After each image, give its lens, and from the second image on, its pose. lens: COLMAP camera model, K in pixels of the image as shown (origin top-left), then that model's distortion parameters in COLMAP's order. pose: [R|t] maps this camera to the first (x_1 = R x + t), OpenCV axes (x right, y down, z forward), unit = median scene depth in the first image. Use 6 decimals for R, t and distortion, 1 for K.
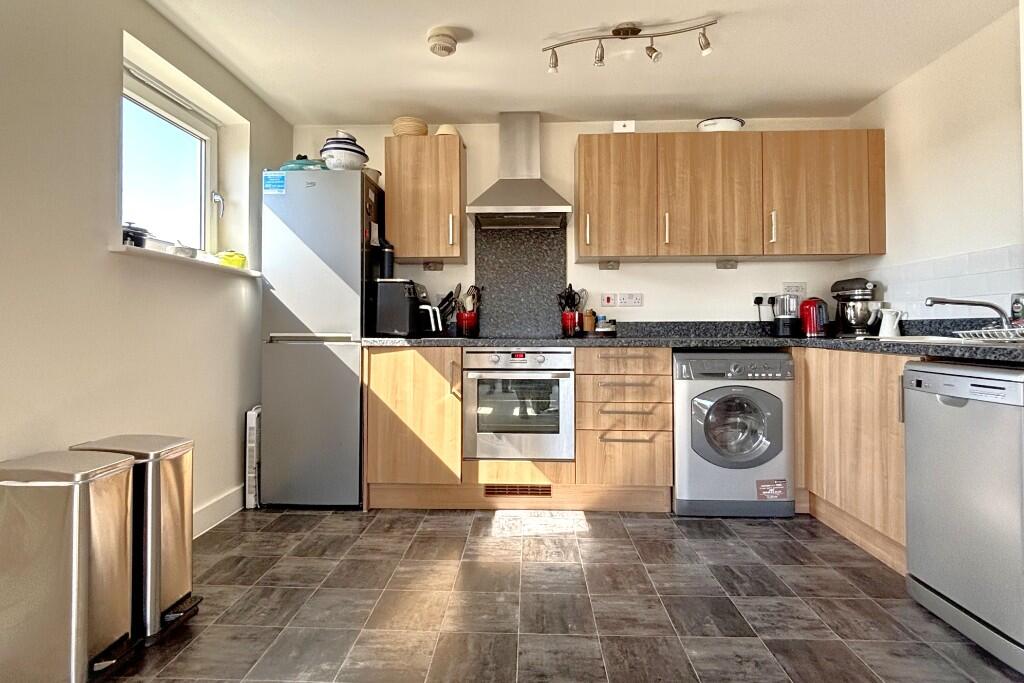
lens RADIAL K [[508.5, 0, 514.9], [0, 508.5, 329.9], [0, 0, 1]] dist [0.001948, -0.000931]
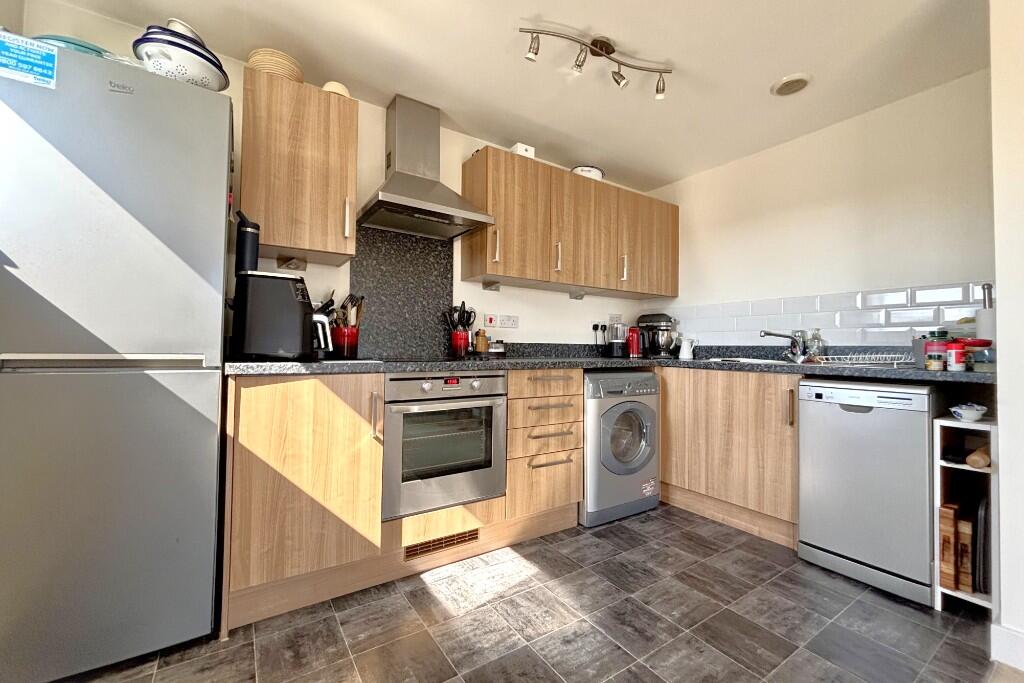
lens RADIAL K [[415.9, 0, 512.0], [0, 415.9, 341.5], [0, 0, 1]] dist [-0.001167, -0.001005]
pose [[0.813204, 0.020410, 0.581620, -0.310366], [-0.012604, 0.999768, -0.017462, -0.004686], [-0.581842, 0.006869, 0.813273, 0.377731]]
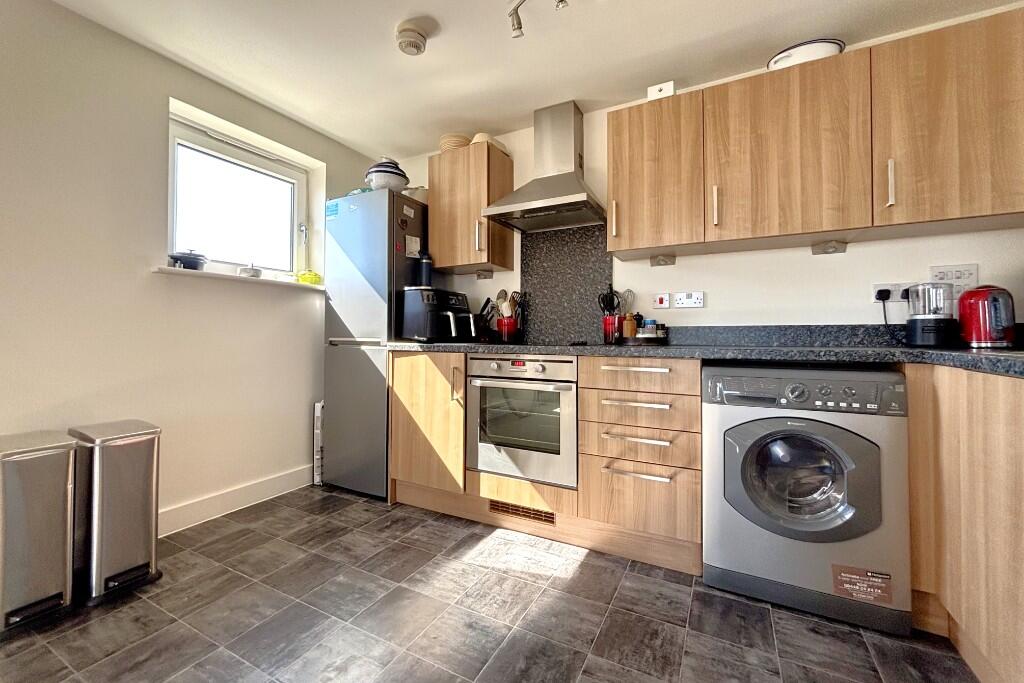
lens RADIAL K [[417.0, 0, 514.7], [0, 417.0, 332.9], [0, 0, 1]] dist [-0.014105, 0.008865]
pose [[0.901957, -0.000920, -0.431826, 0.322034], [-0.003989, 0.999937, -0.010461, 0.003221], [0.431808, 0.011158, 0.901896, 0.319384]]
